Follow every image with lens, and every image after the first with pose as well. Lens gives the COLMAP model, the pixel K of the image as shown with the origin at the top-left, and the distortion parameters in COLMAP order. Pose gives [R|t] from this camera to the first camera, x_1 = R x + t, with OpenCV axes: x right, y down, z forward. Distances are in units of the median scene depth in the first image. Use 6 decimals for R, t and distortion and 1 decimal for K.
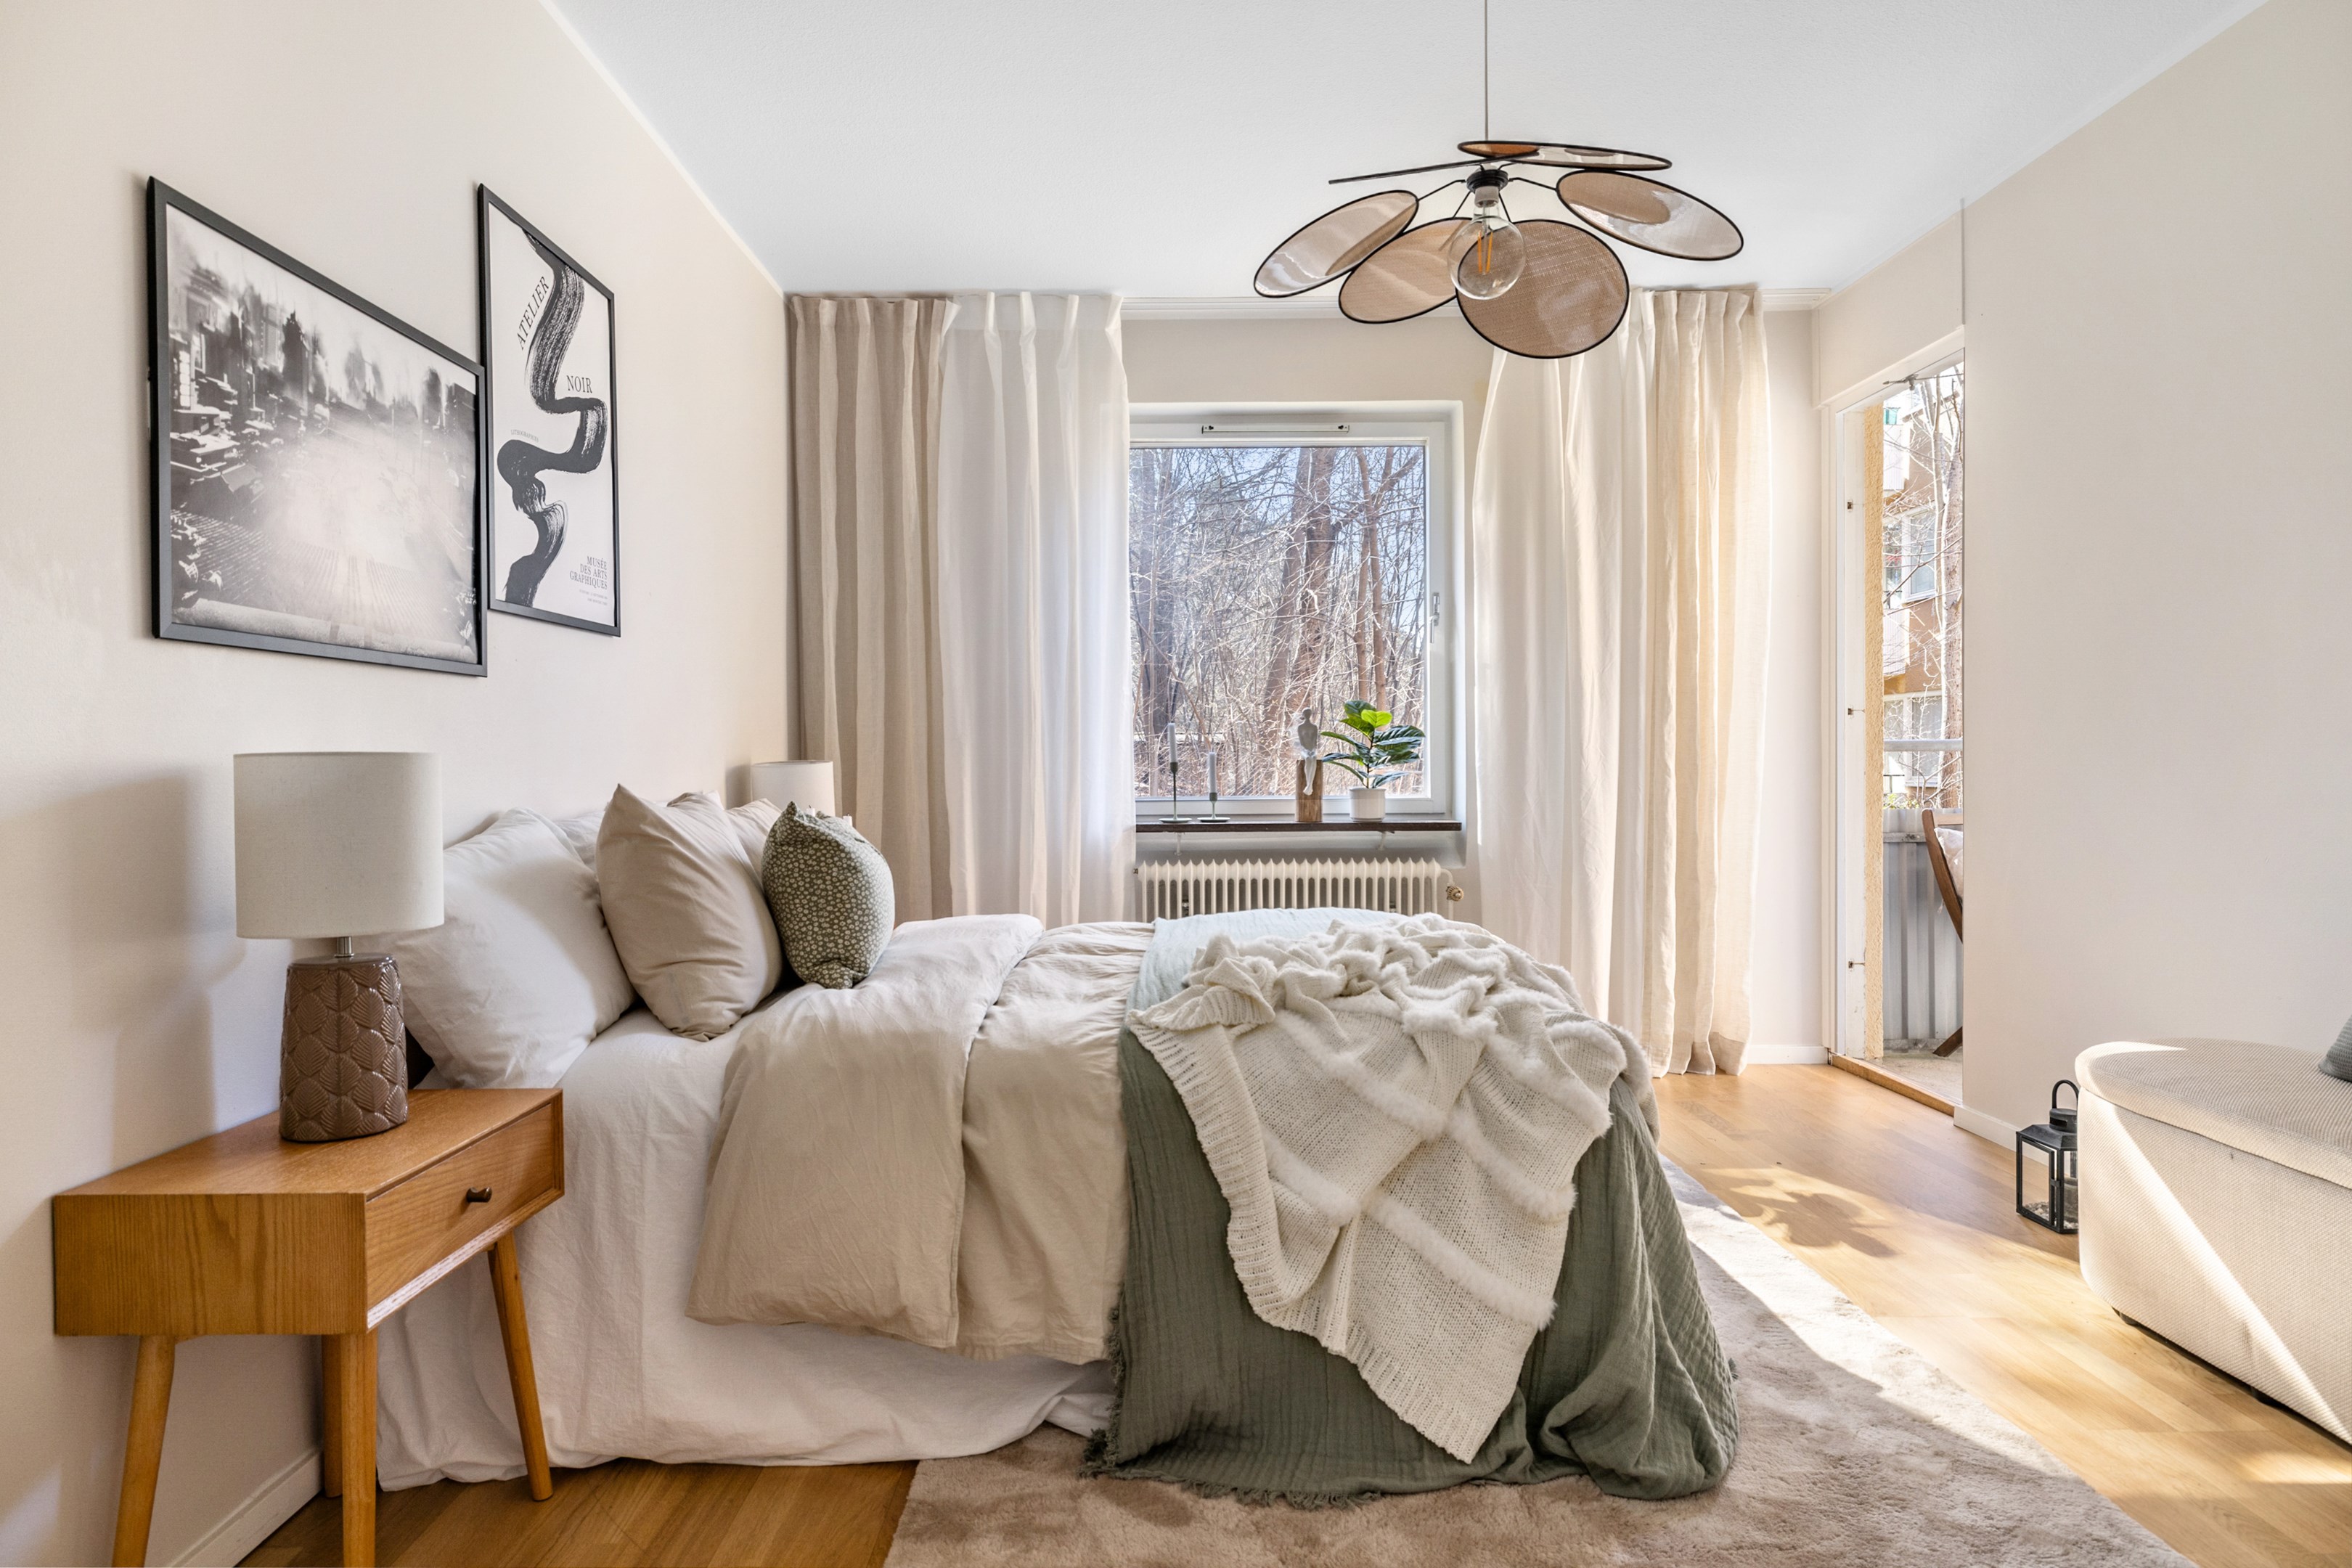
lens RADIAL K [[1338.9, 0, 1176.0], [0, 1338.9, 784.0], [0, 0, 1]] dist [0.003504, 0.000946]
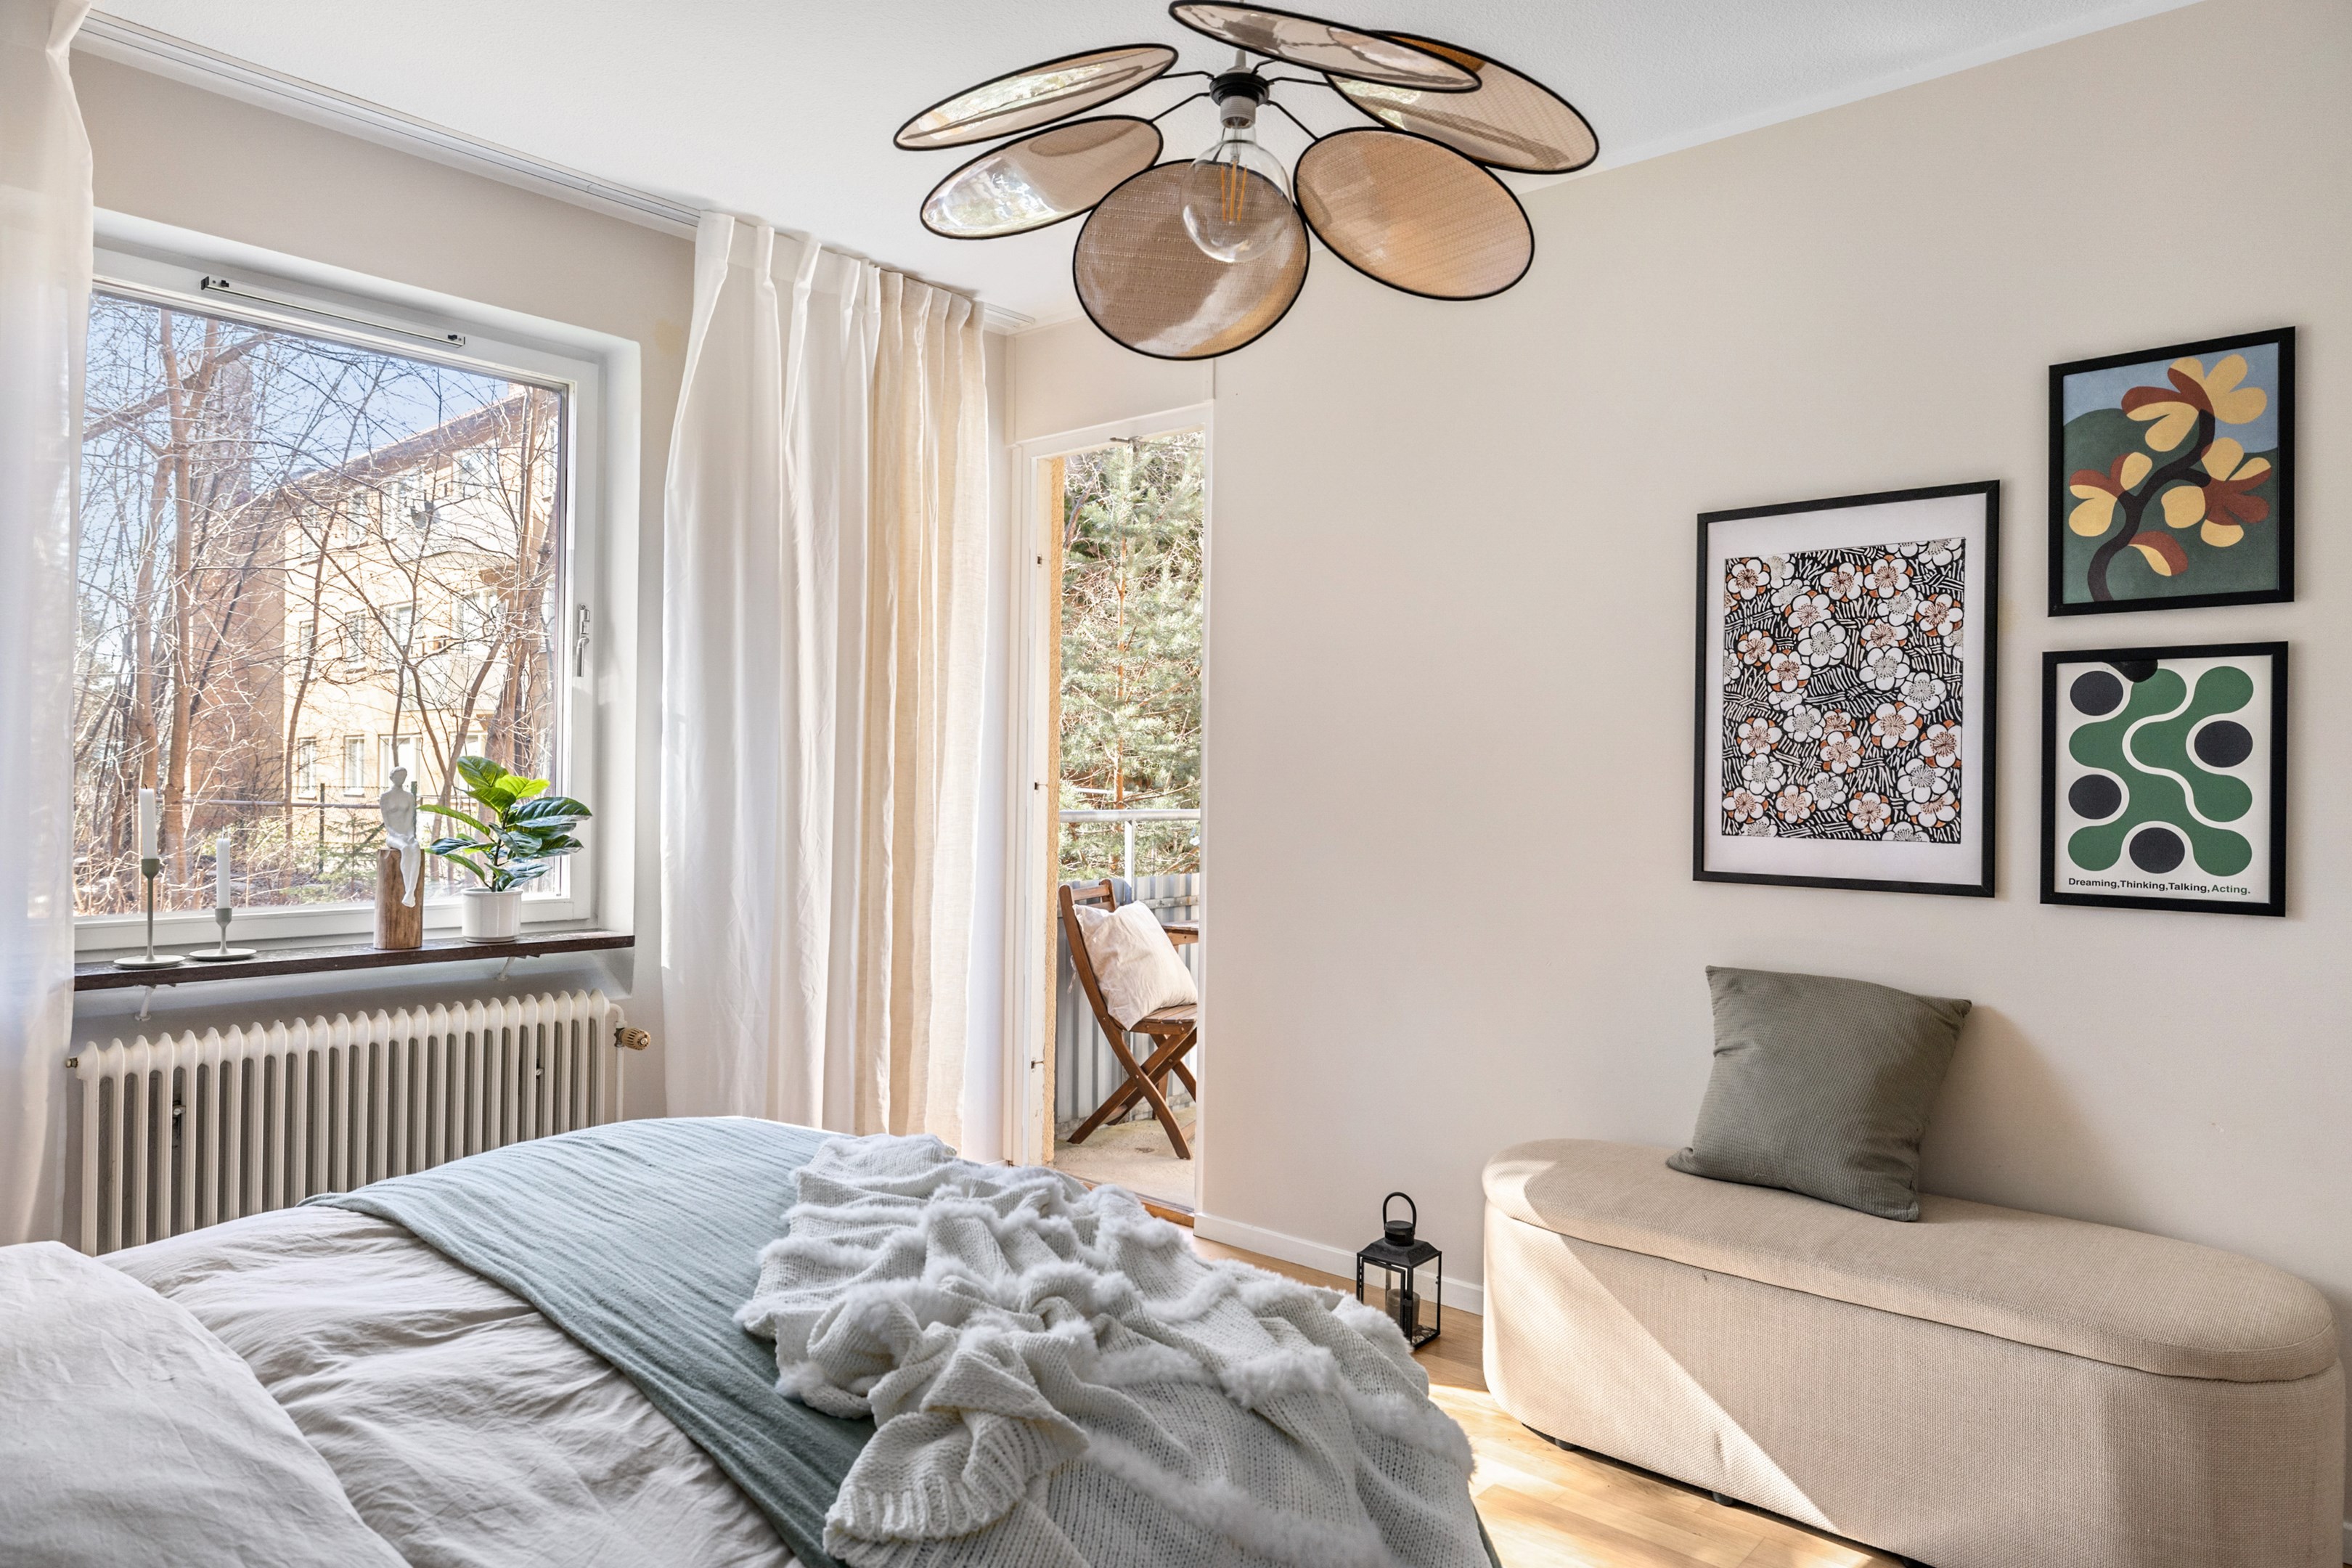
lens RADIAL K [[1458.5, 0, 1176.0], [0, 1458.5, 784.0], [0, 0, 1]] dist [-0.000688, -0.000296]
pose [[0.669107, 0.016304, 0.742987, -0.329463], [-0.010384, 0.999867, -0.012590, -0.085974], [-0.743094, 0.000709, 0.669187, 0.520964]]
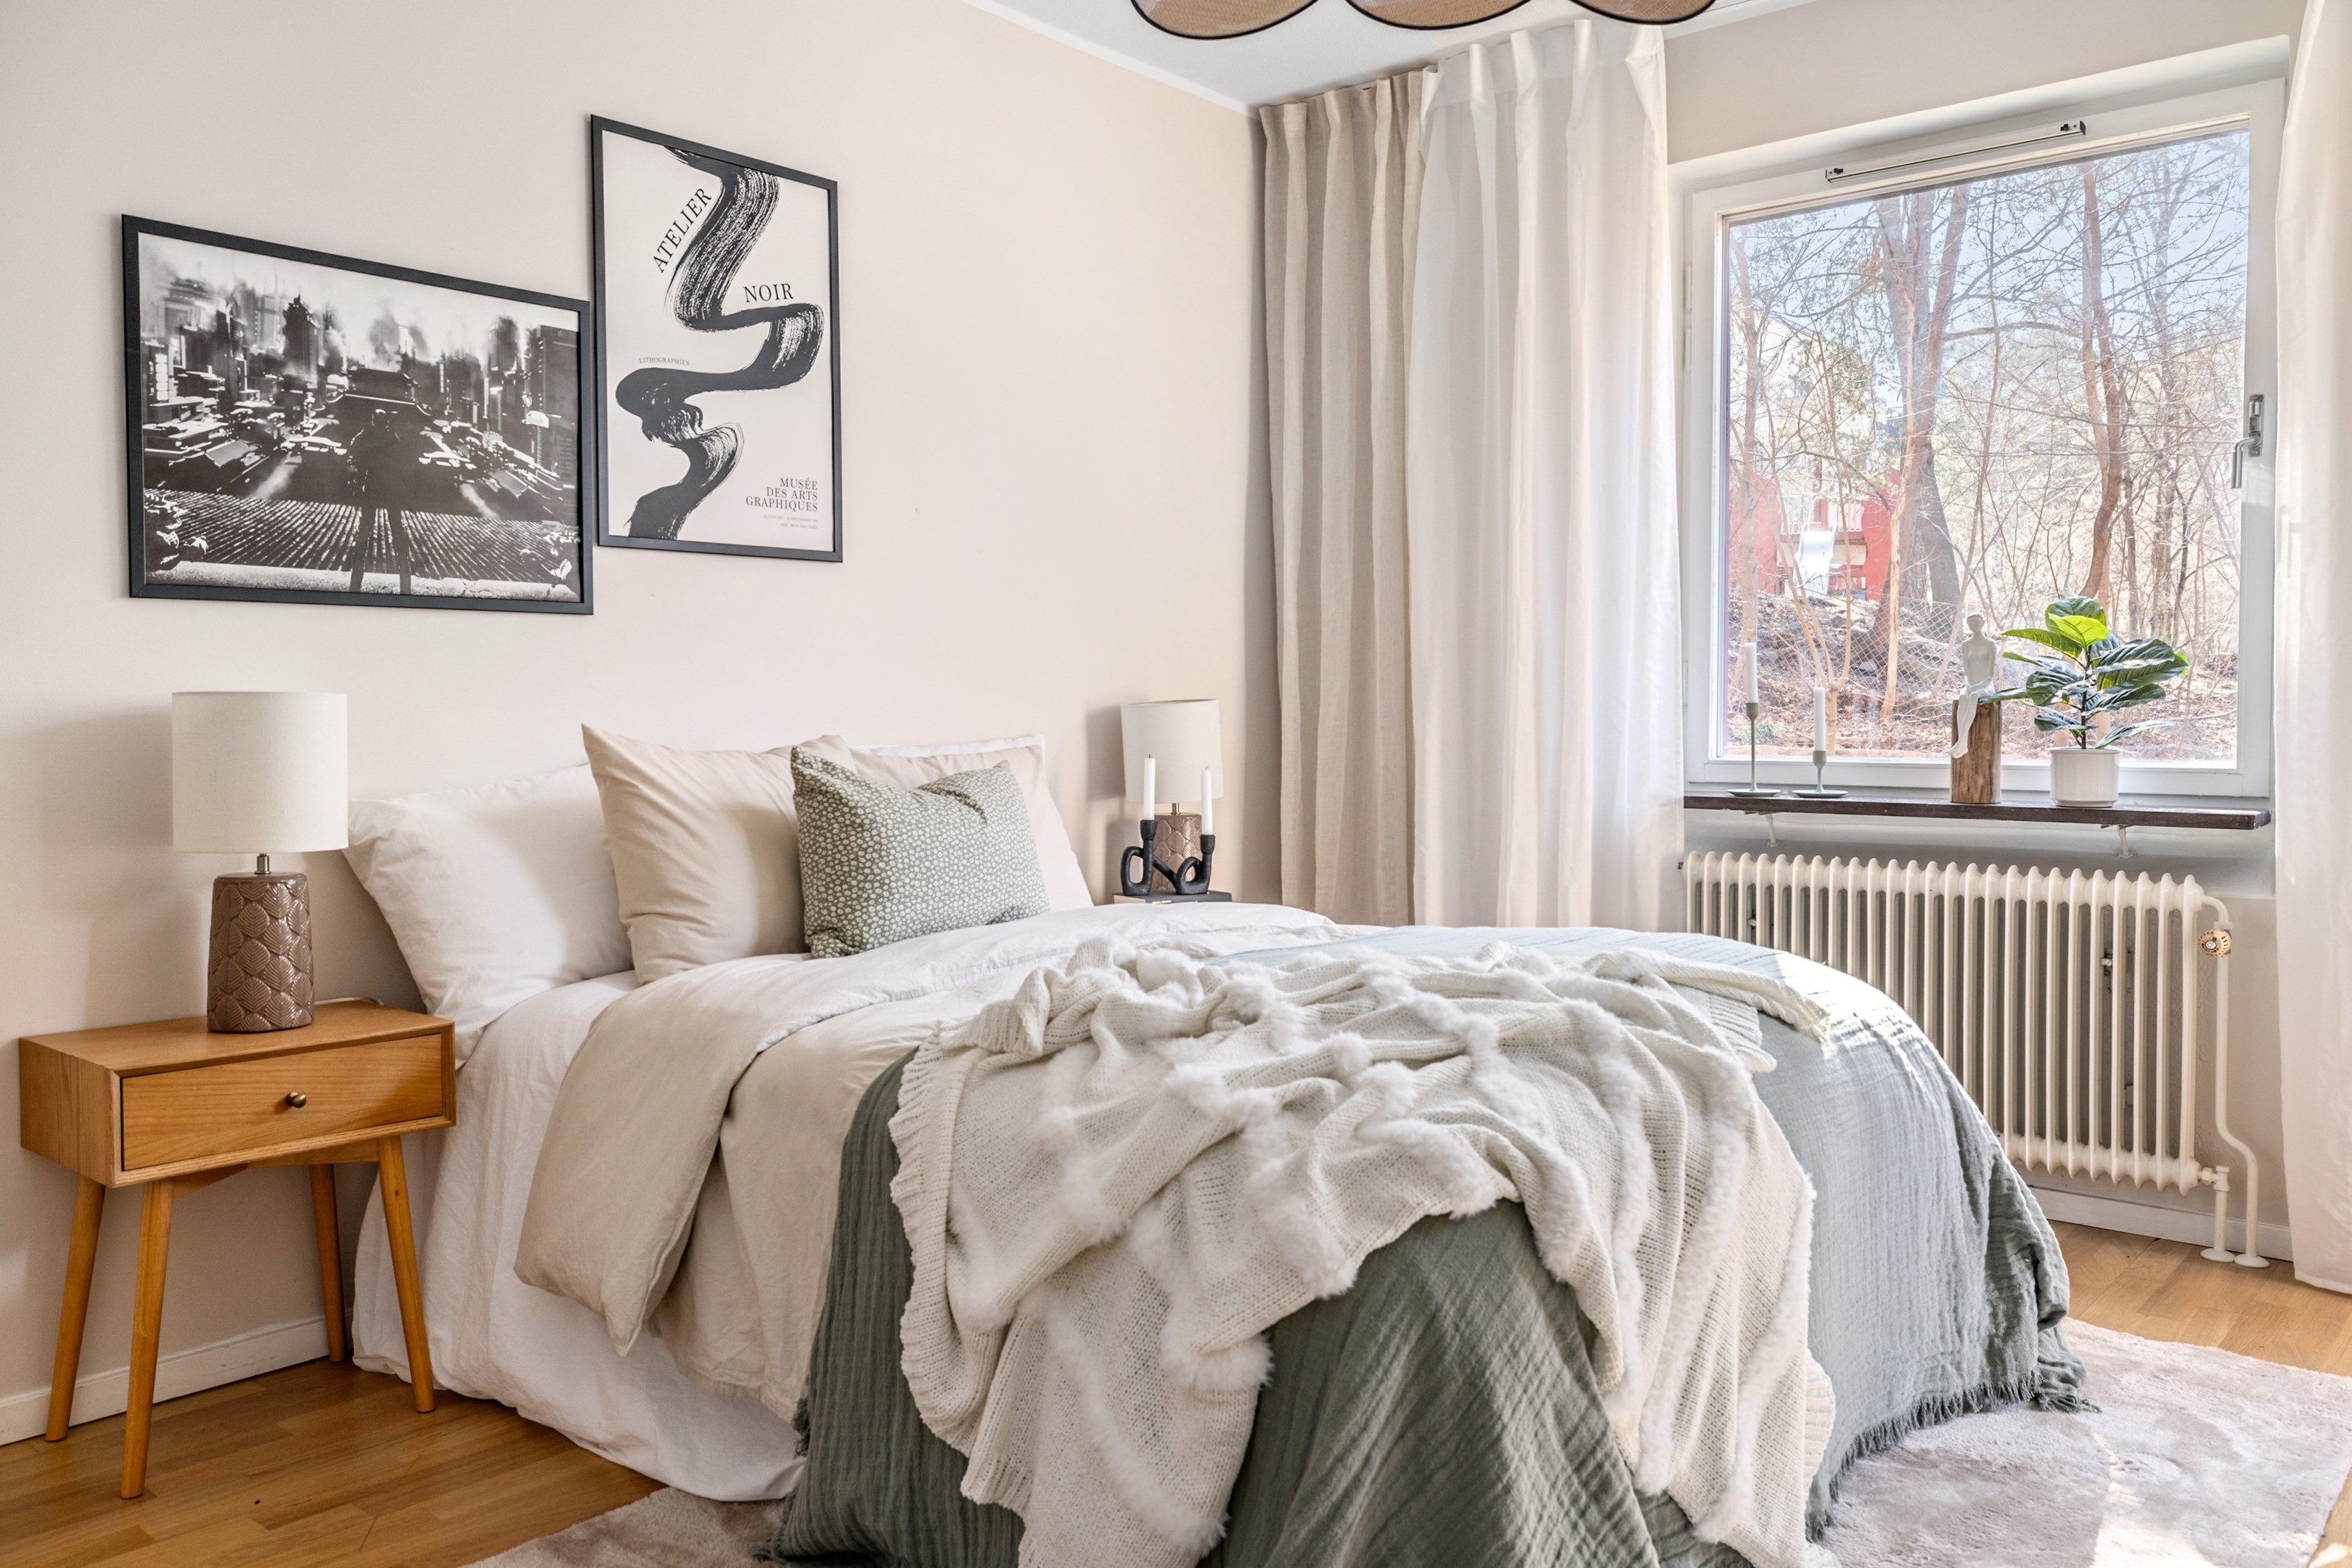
lens RADIAL K [[1859.2, 0, 1176.0], [0, 1859.2, 784.0], [0, 0, 1]] dist [-0.004574, -0.001797]
pose [[0.746024, 0.031842, -0.665157, 0.761324], [-0.013124, 0.999365, 0.033122, -0.006296], [0.665790, -0.015980, 0.745968, 0.271103]]
